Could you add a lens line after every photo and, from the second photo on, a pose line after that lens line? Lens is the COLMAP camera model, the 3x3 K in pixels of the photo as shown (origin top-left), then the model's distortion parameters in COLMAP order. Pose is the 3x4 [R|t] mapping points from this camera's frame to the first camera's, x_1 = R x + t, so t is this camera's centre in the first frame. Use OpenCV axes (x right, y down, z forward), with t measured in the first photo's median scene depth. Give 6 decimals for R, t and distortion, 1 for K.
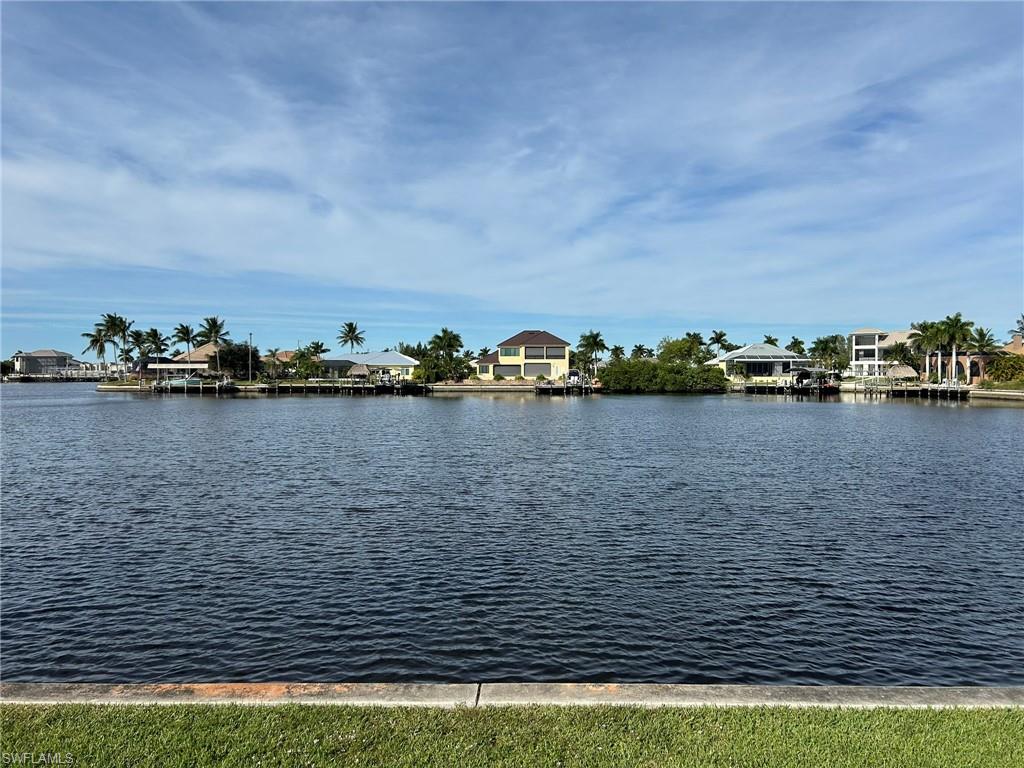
lens RADIAL K [[760.7, 0, 511.2], [0, 760.7, 381.0], [0, 0, 1]] dist [0.049625, -0.075690]
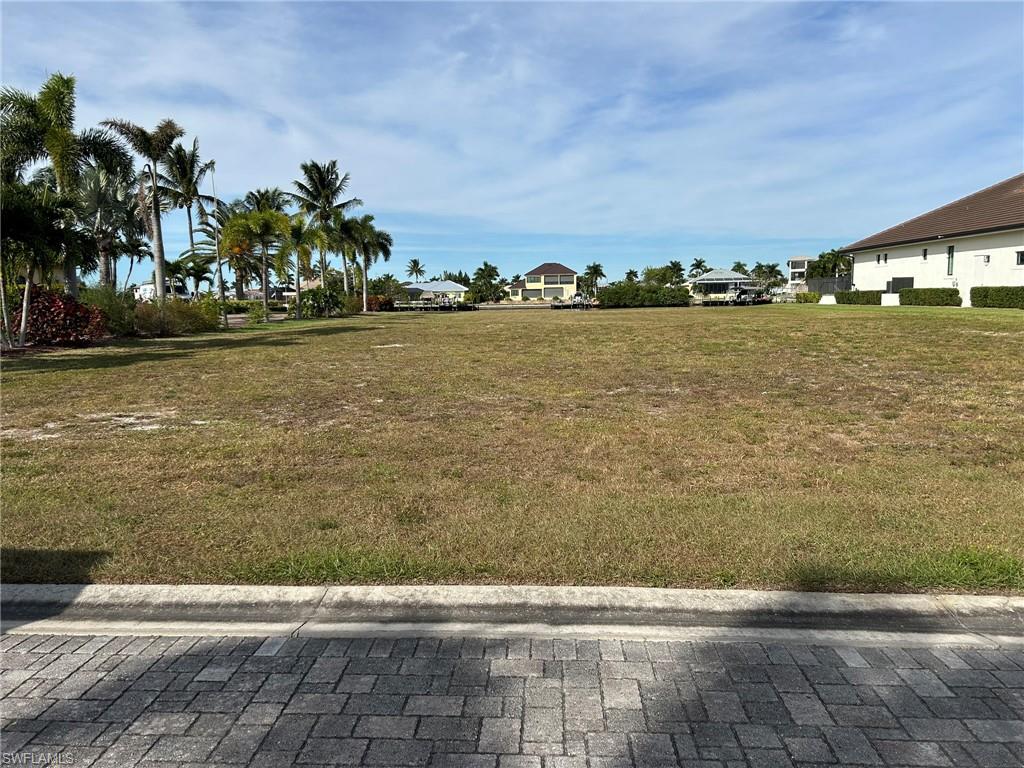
lens RADIAL K [[760.7, 0, 511.2], [0, 760.7, 381.0], [0, 0, 1]] dist [0.049625, -0.075690]
pose [[0.998710, -0.014801, -0.048565, 0.015732], [0.019575, 0.994860, 0.099348, 0.004515], [0.046845, -0.100170, 0.993867, -0.273370]]
